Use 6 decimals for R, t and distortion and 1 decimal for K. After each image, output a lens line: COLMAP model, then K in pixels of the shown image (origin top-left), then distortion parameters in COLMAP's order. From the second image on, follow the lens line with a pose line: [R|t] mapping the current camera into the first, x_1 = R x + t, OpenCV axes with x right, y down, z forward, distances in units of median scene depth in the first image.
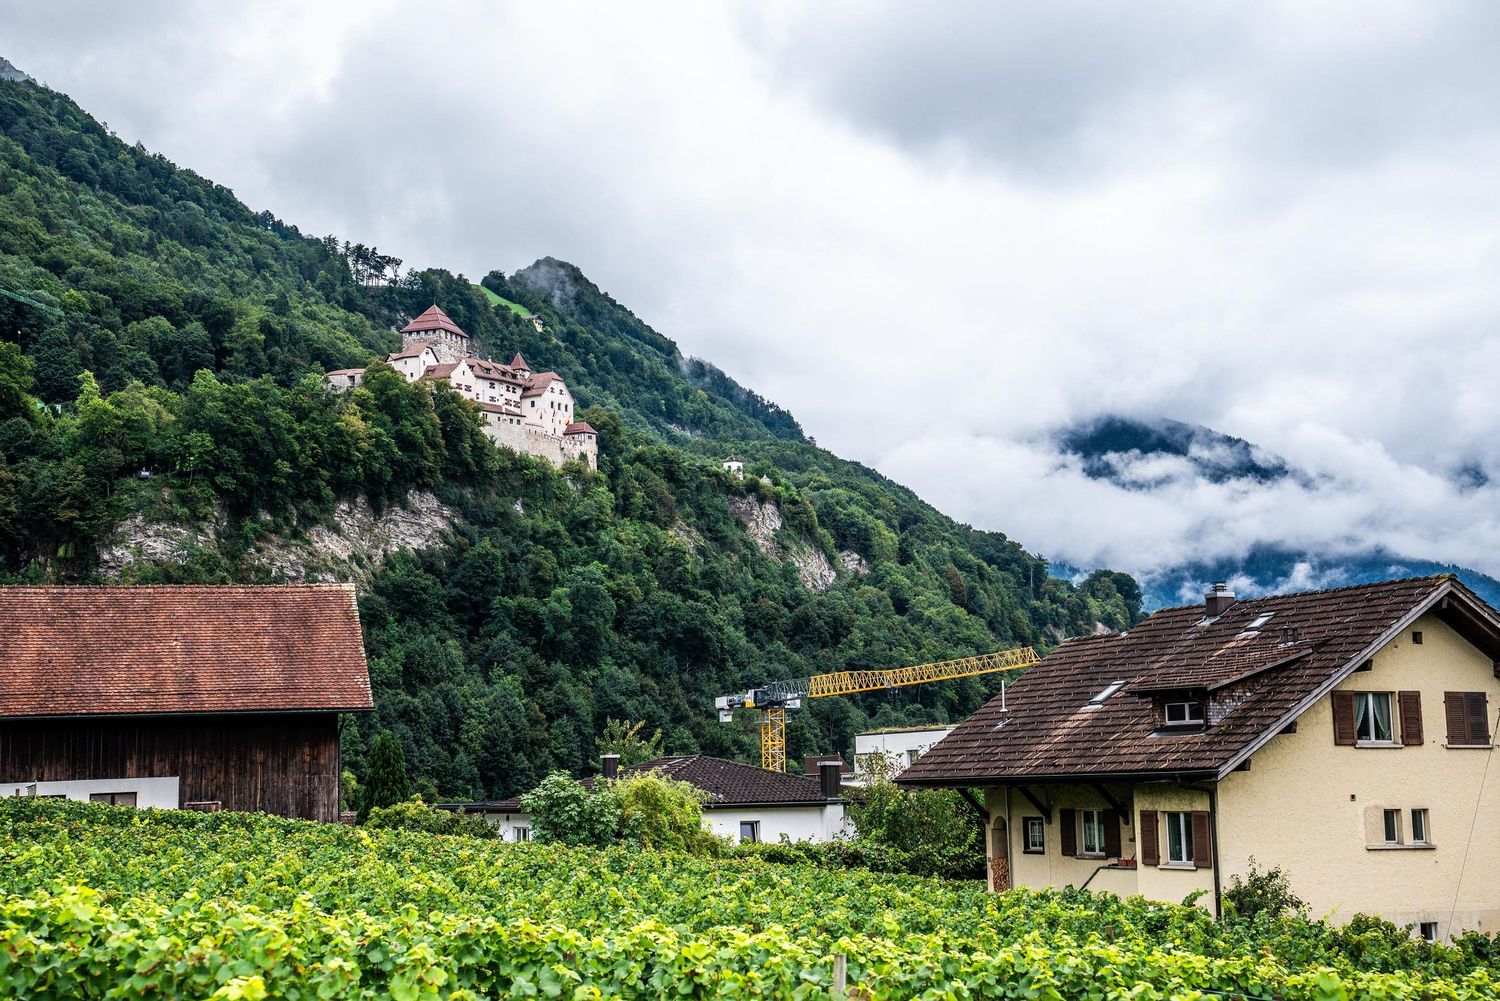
lens RADIAL K [[2296.4, 0, 760.7], [0, 2296.4, 514.4], [0, 0, 1]] dist [0.297761, 0.000000]
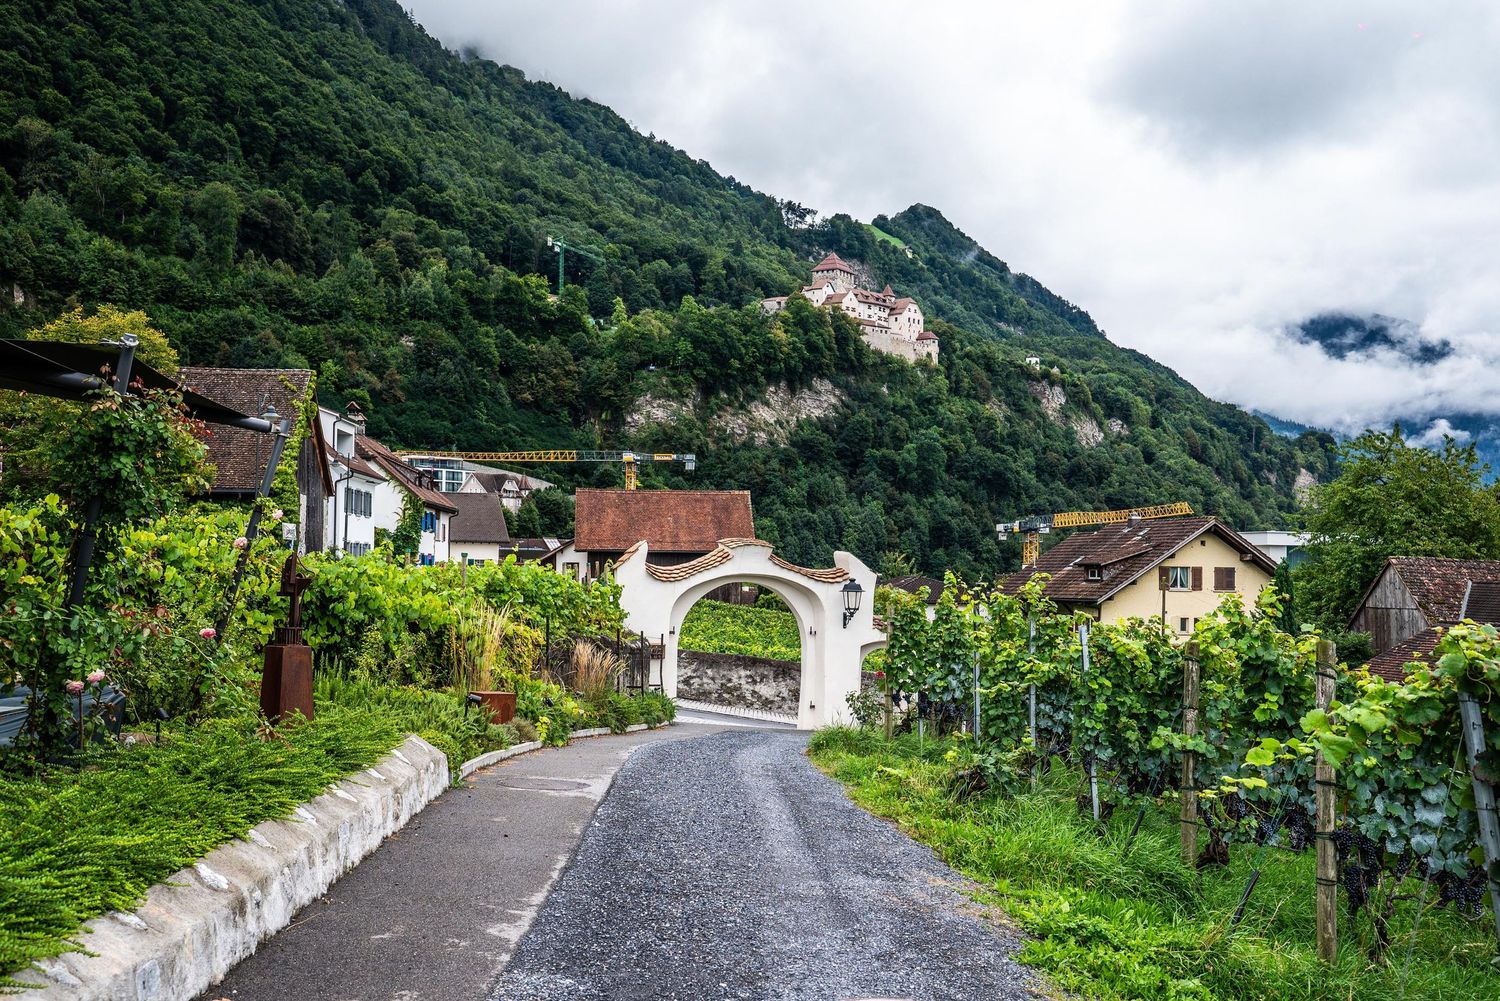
lens RADIAL K [[1616.1, 0, 757.7], [0, 1616.1, 507.5], [0, 0, 1]] dist [0.033257, 0.000000]
pose [[0.981753, 0.027976, -0.188092, 0.014335], [-0.012962, 0.996663, 0.080585, -0.009723], [0.189719, -0.076676, 0.978840, -0.057883]]
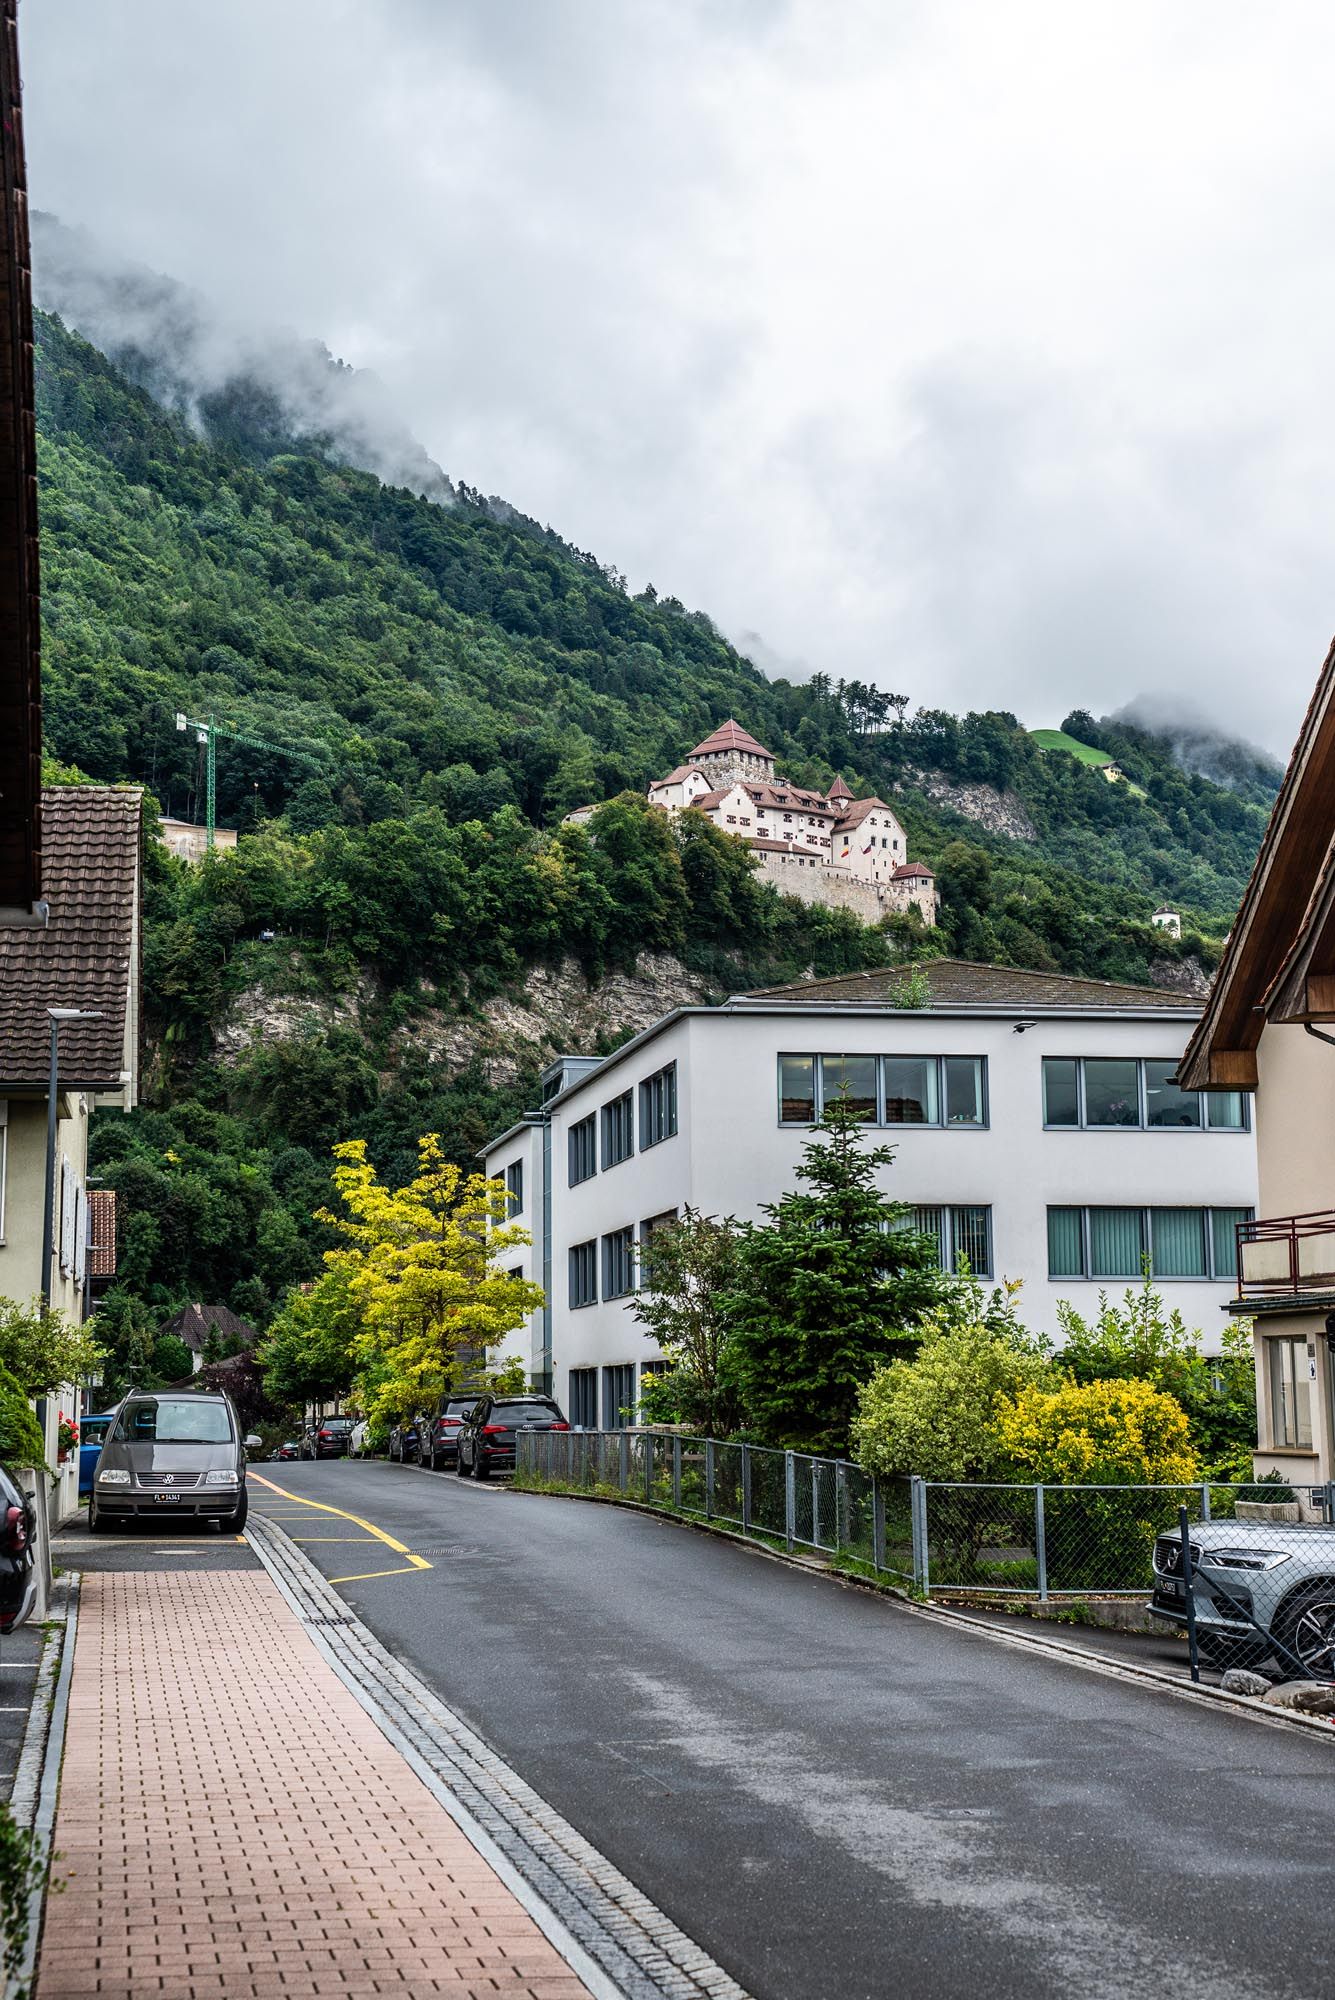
lens RADIAL K [[2924.0, 0, 665.8], [0, 2924.0, 1008.7], [0, 0, 1]] dist [0.204214, 0.000000]
pose [[0.954867, -0.026165, -0.295878, 0.129410], [0.022332, 0.999617, -0.016326, 0.021776], [0.296192, 0.008981, 0.955086, 0.069225]]
